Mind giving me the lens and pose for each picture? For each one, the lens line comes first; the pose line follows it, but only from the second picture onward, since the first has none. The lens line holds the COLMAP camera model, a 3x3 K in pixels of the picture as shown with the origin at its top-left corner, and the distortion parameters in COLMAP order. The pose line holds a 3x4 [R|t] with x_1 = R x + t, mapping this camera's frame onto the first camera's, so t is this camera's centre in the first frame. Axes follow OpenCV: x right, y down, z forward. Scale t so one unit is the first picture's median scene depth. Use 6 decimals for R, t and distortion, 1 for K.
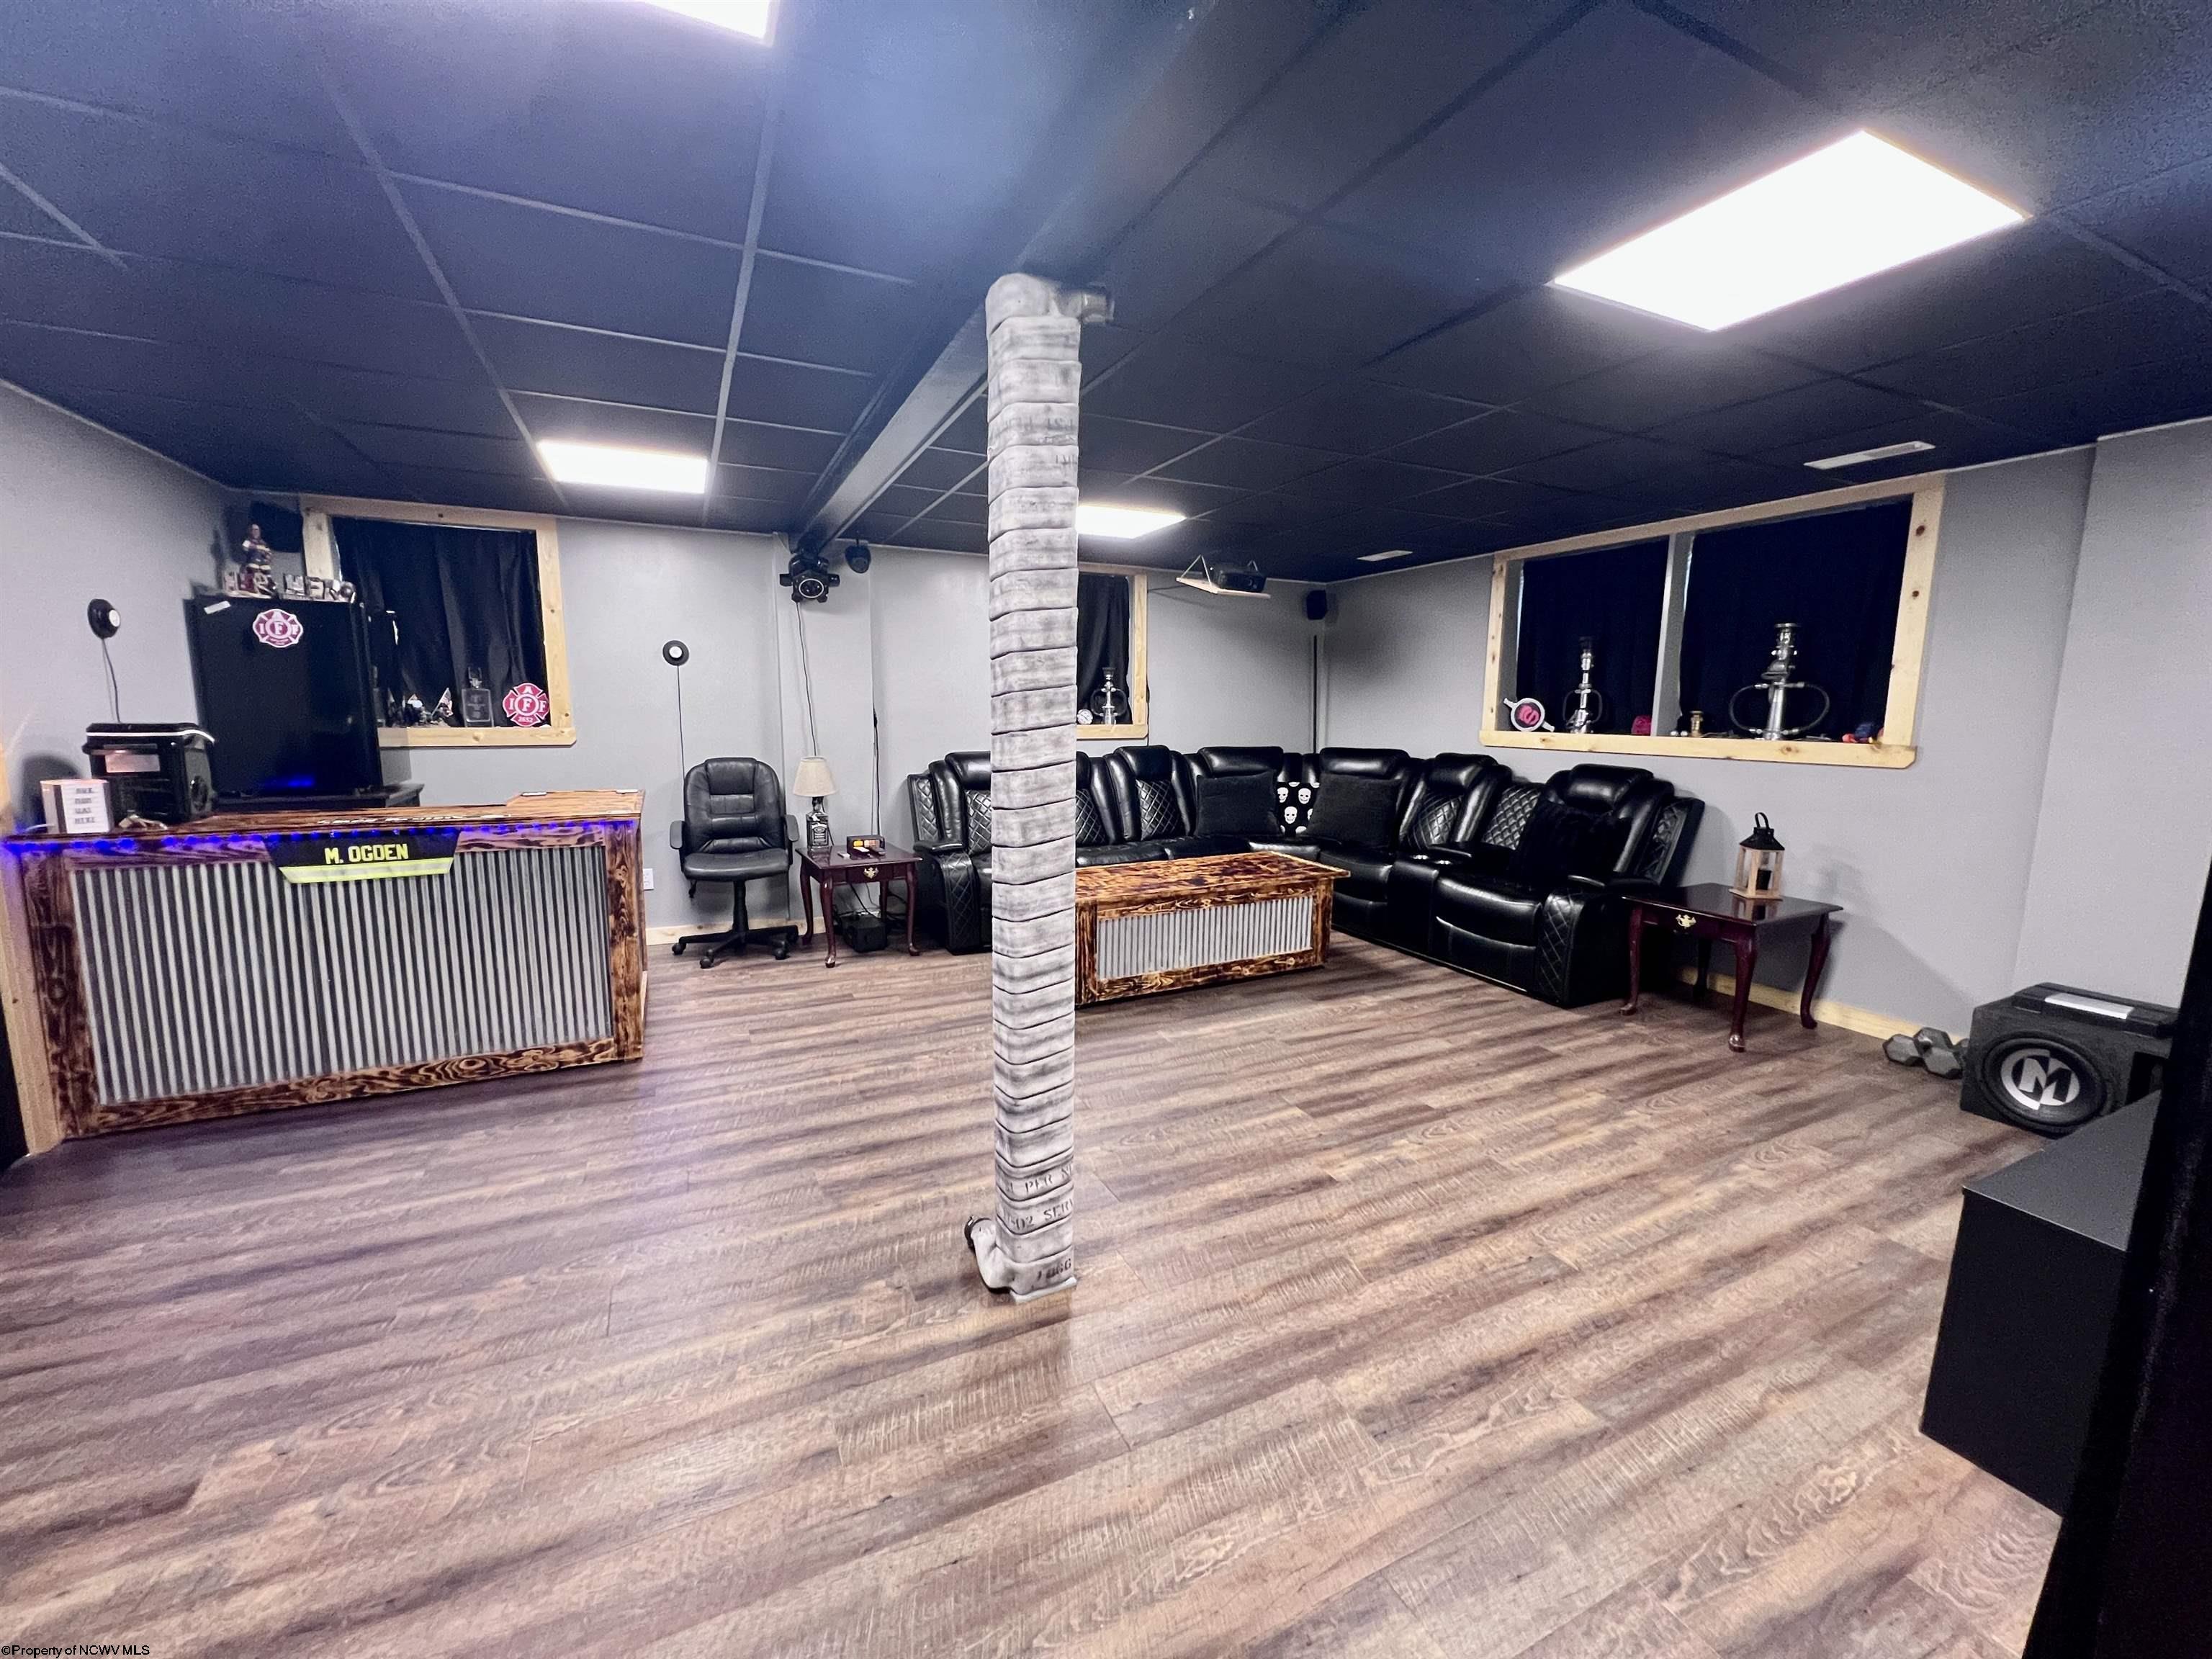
lens RADIAL K [[880.6, 0, 1100.0], [0, 880.6, 825.9], [0, 0, 1]] dist [-0.001368, 0.000118]
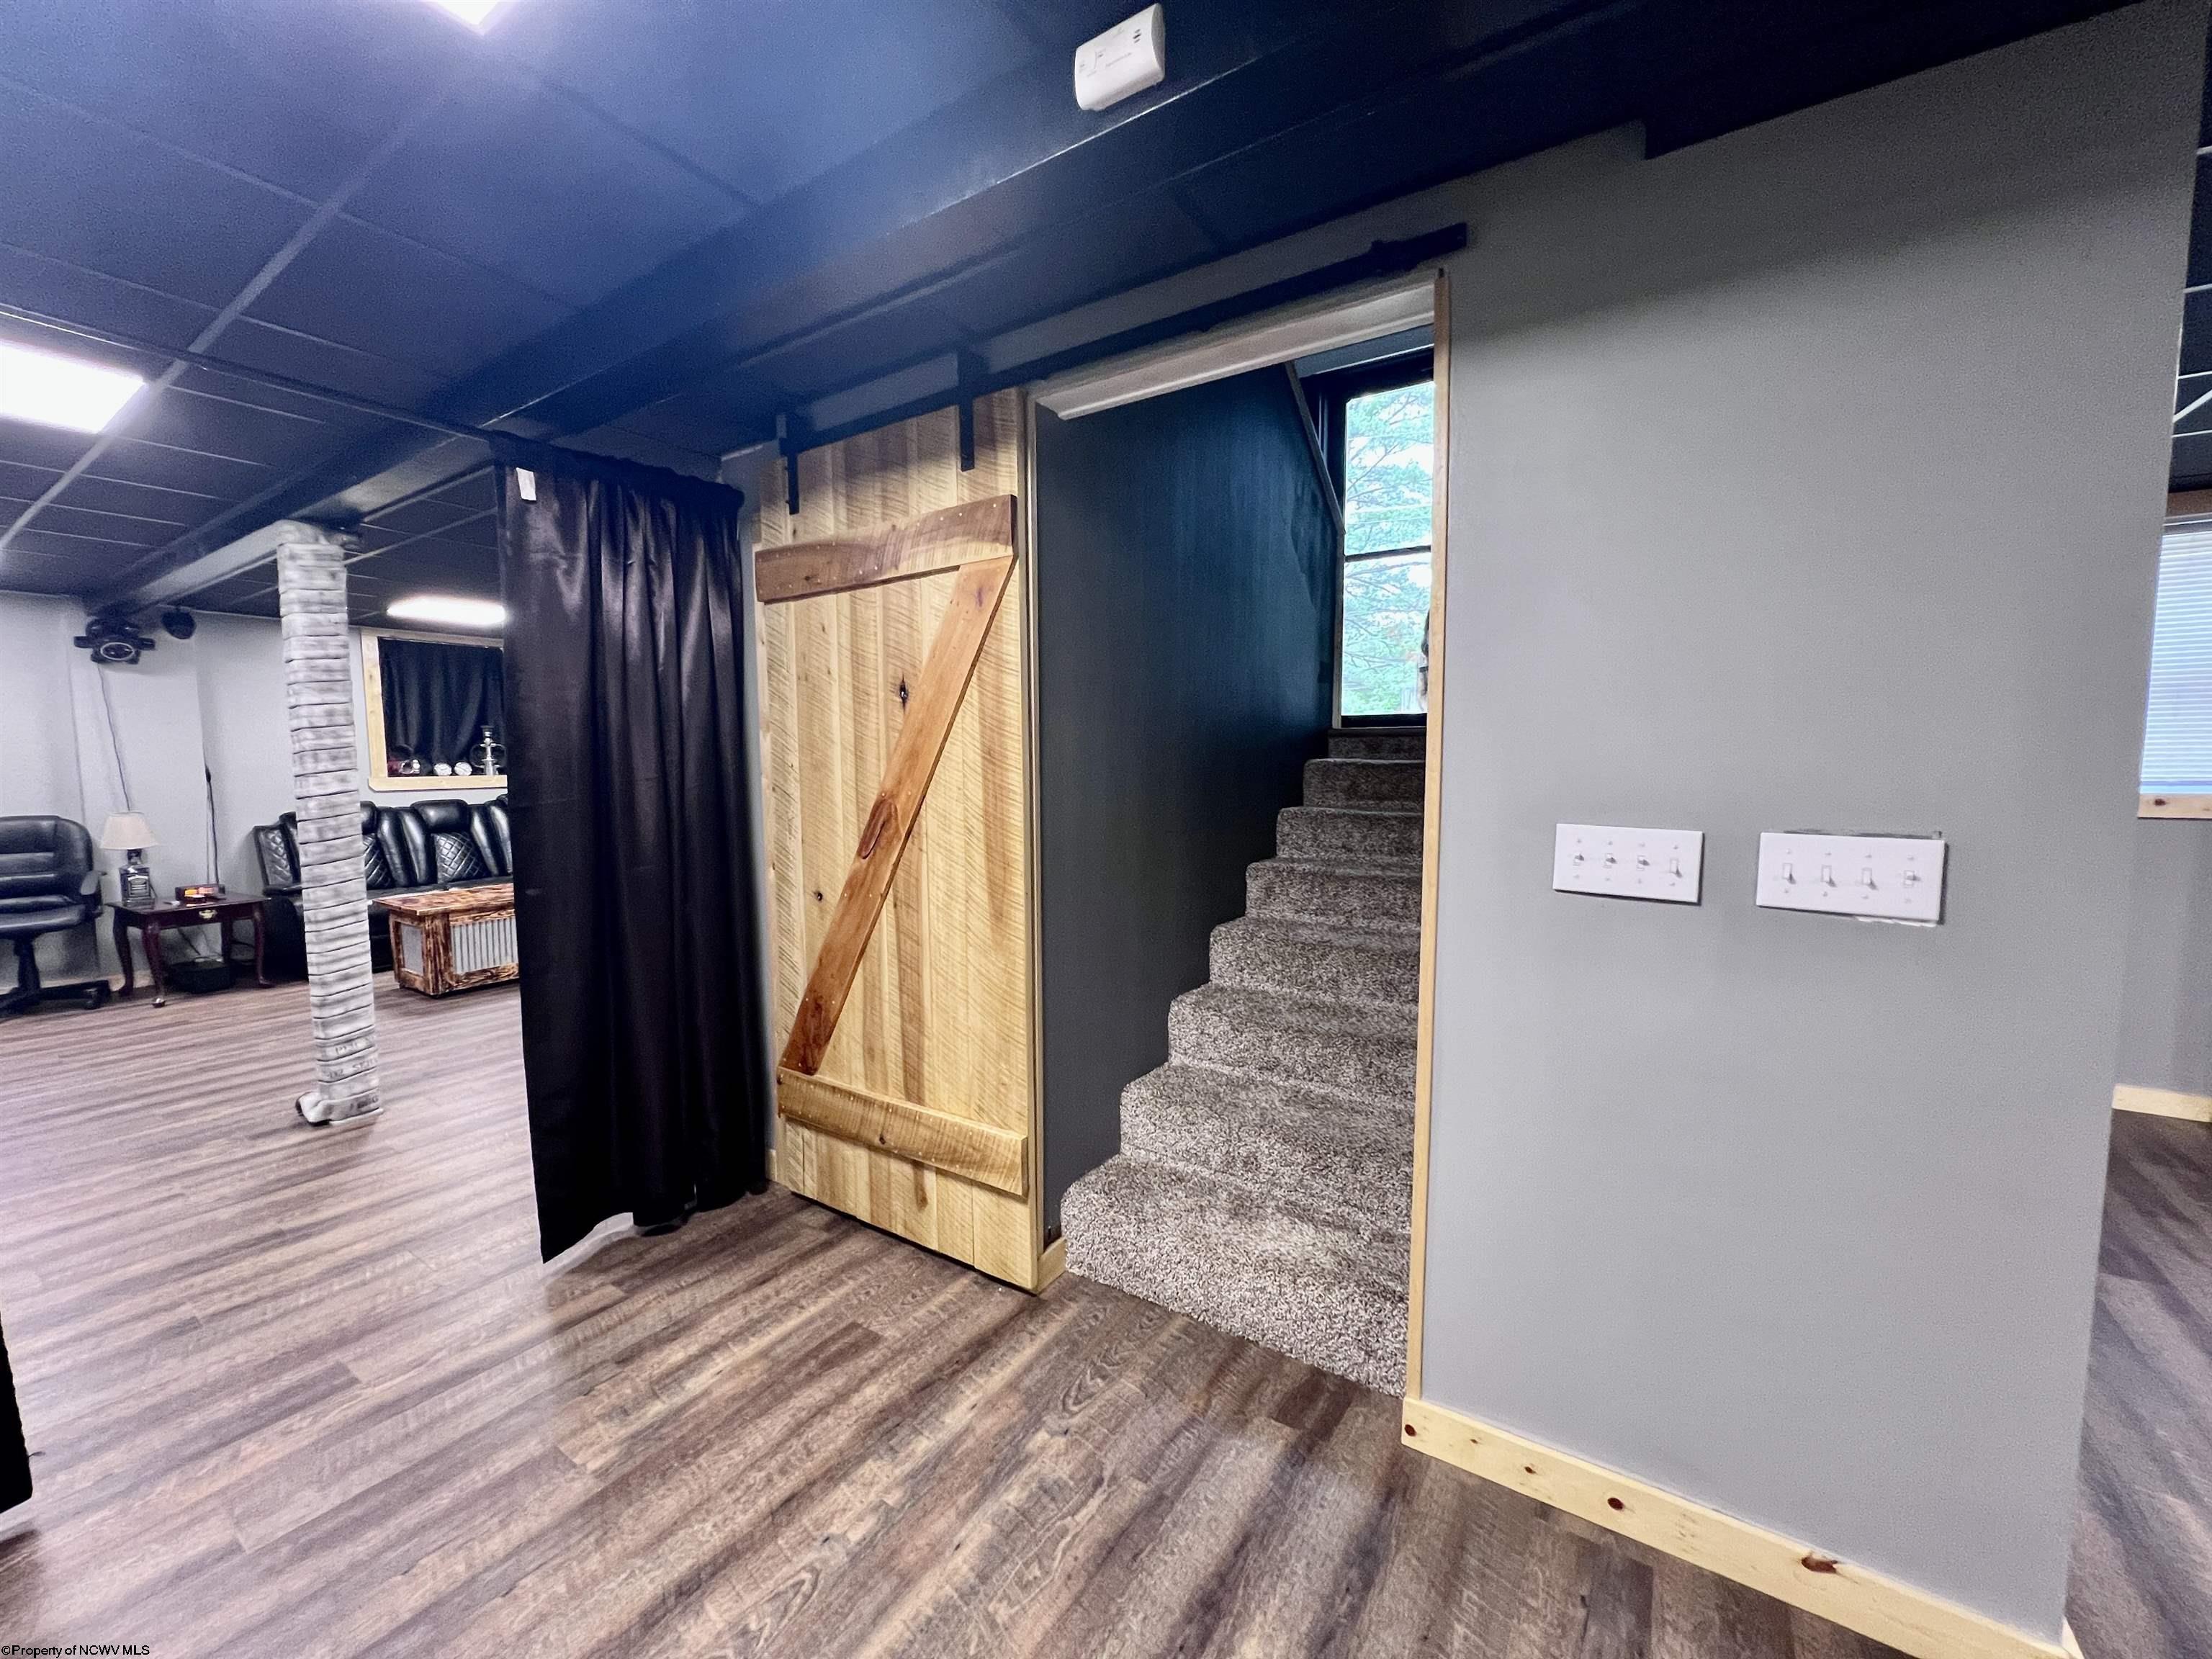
lens RADIAL K [[880.6, 0, 1100.0], [0, 880.6, 825.9], [0, 0, 1]] dist [-0.001368, 0.000118]
pose [[0.859770, -0.051815, 0.508045, 0.197658], [0.080562, 0.996144, -0.034740, 0.099223], [-0.504286, 0.070797, 0.860630, -0.697787]]
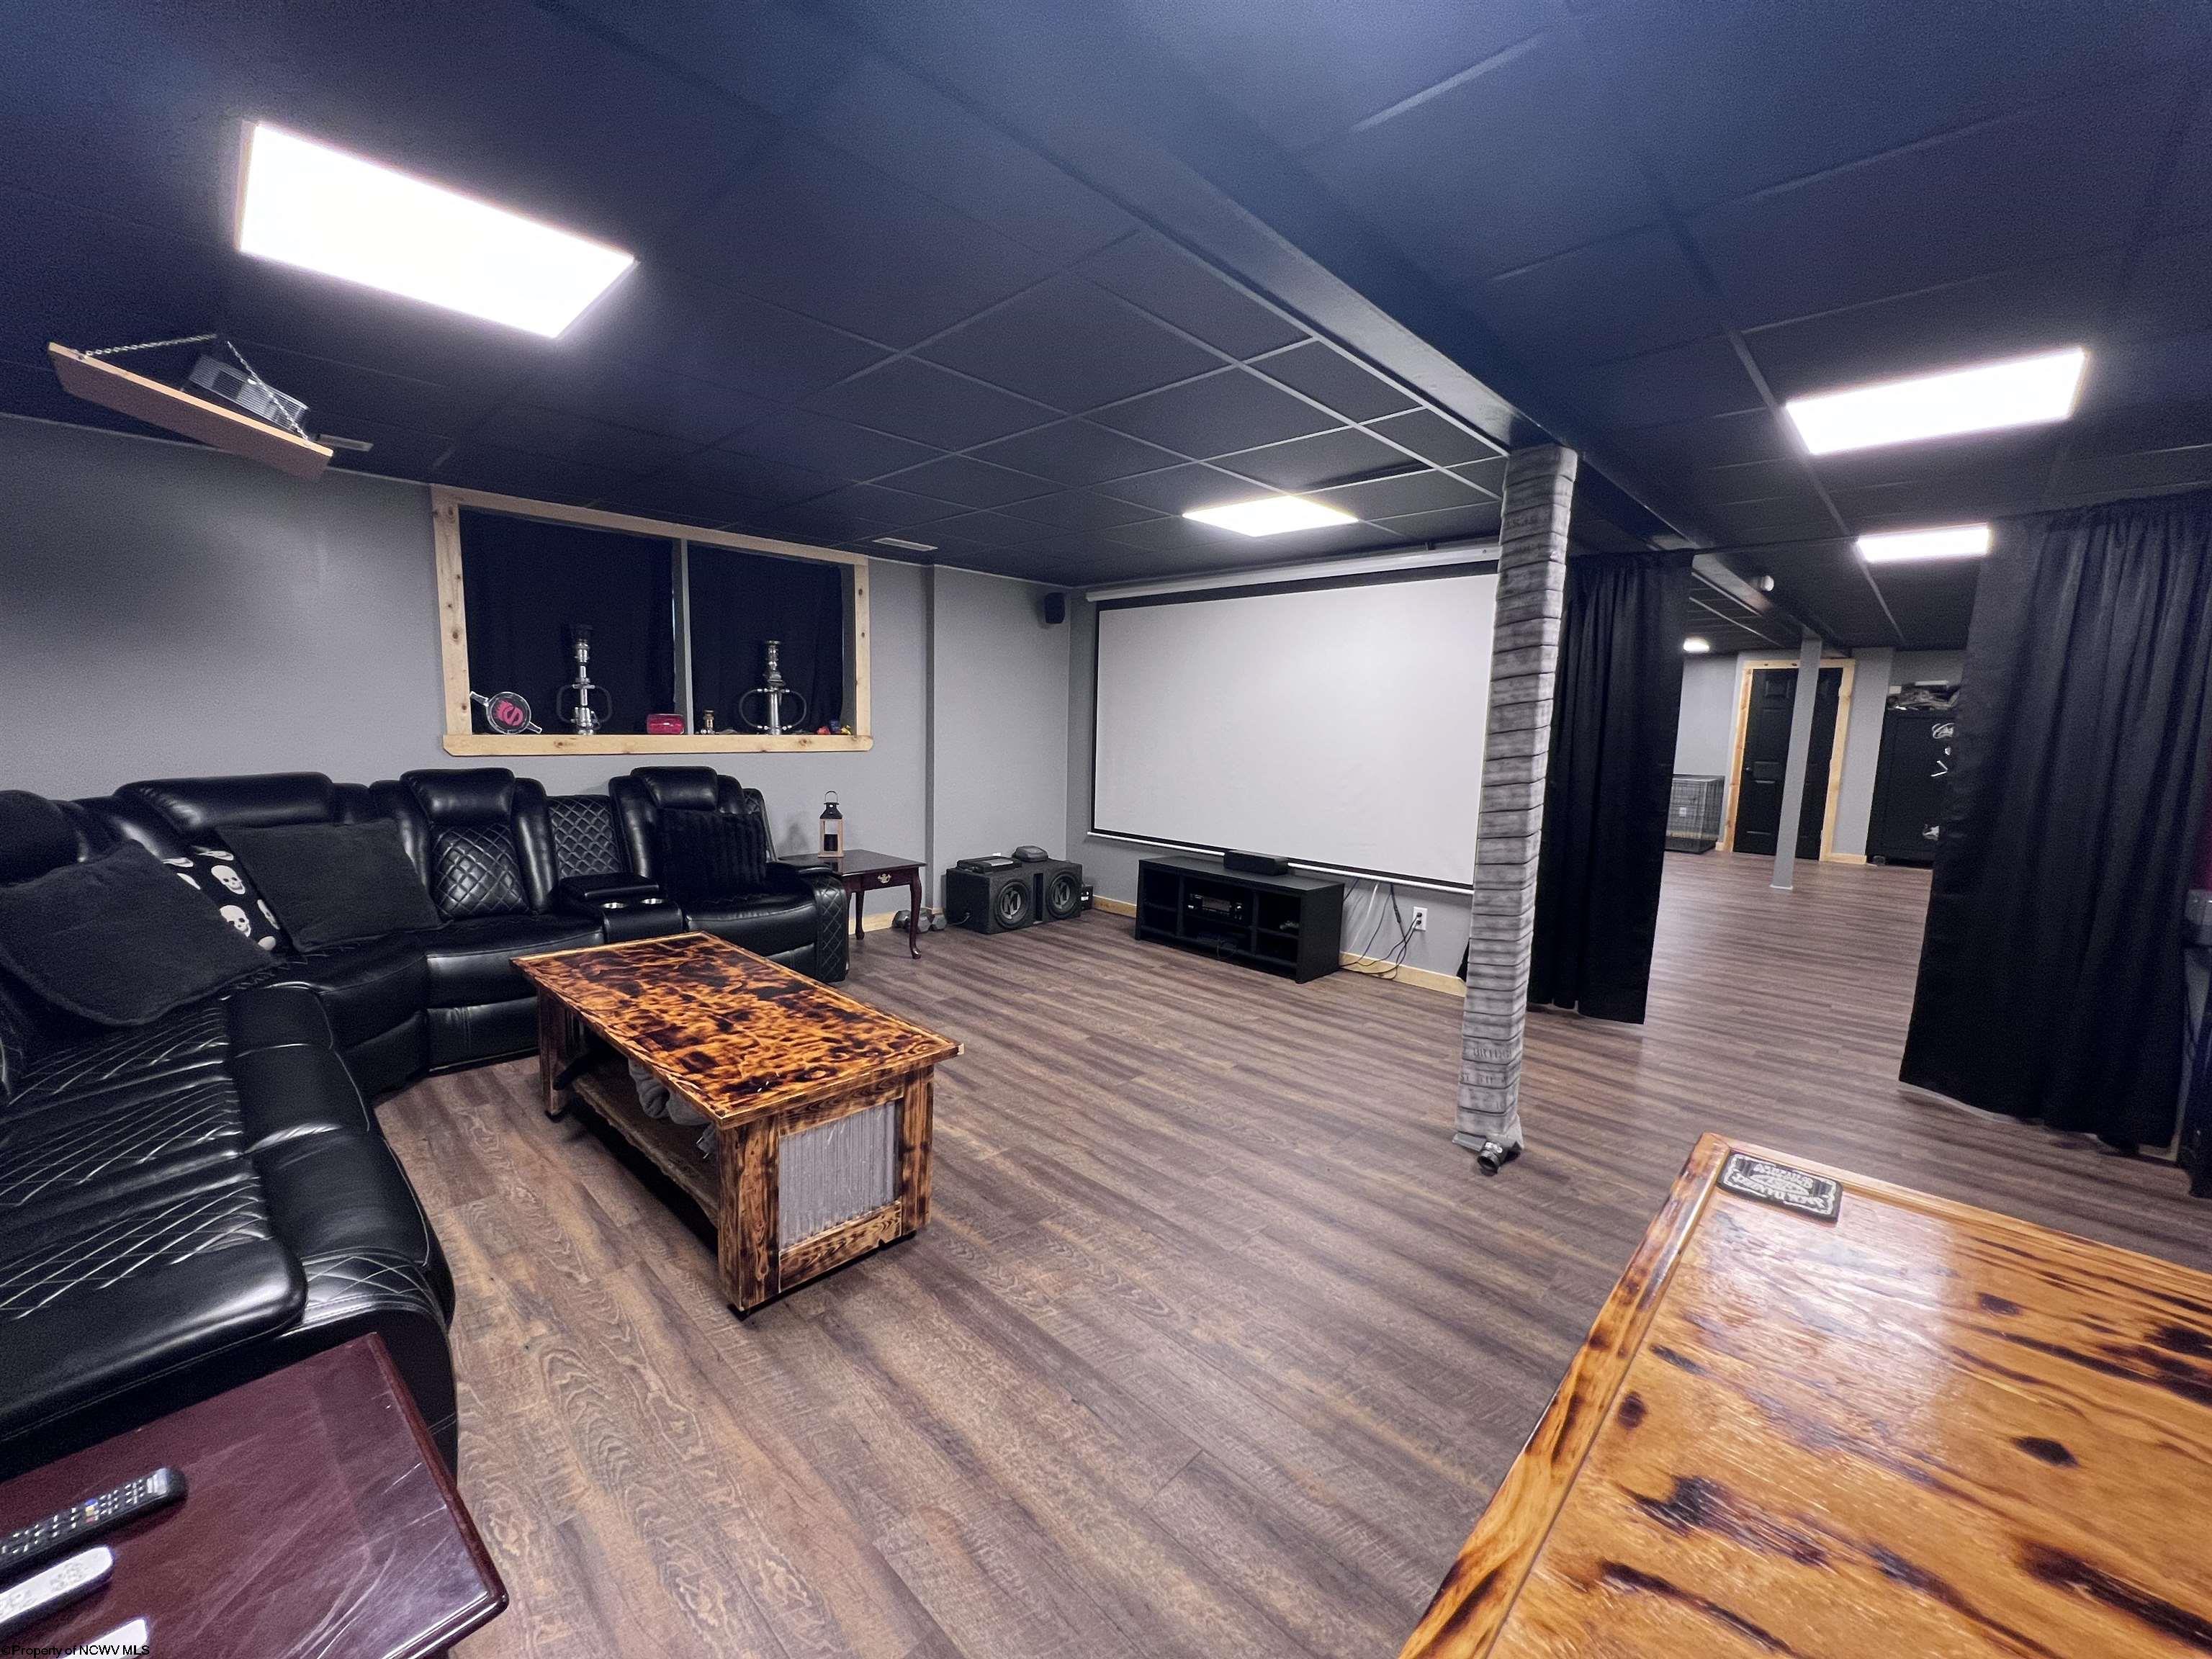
lens RADIAL K [[880.6, 0, 1100.0], [0, 880.6, 825.9], [0, 0, 1]] dist [-0.001368, 0.000118]
pose [[-0.345412, -0.132408, 0.929063, -0.697476], [0.100572, 0.979072, 0.176927, -0.180940], [-0.933046, 0.154550, -0.324867, 1.243365]]
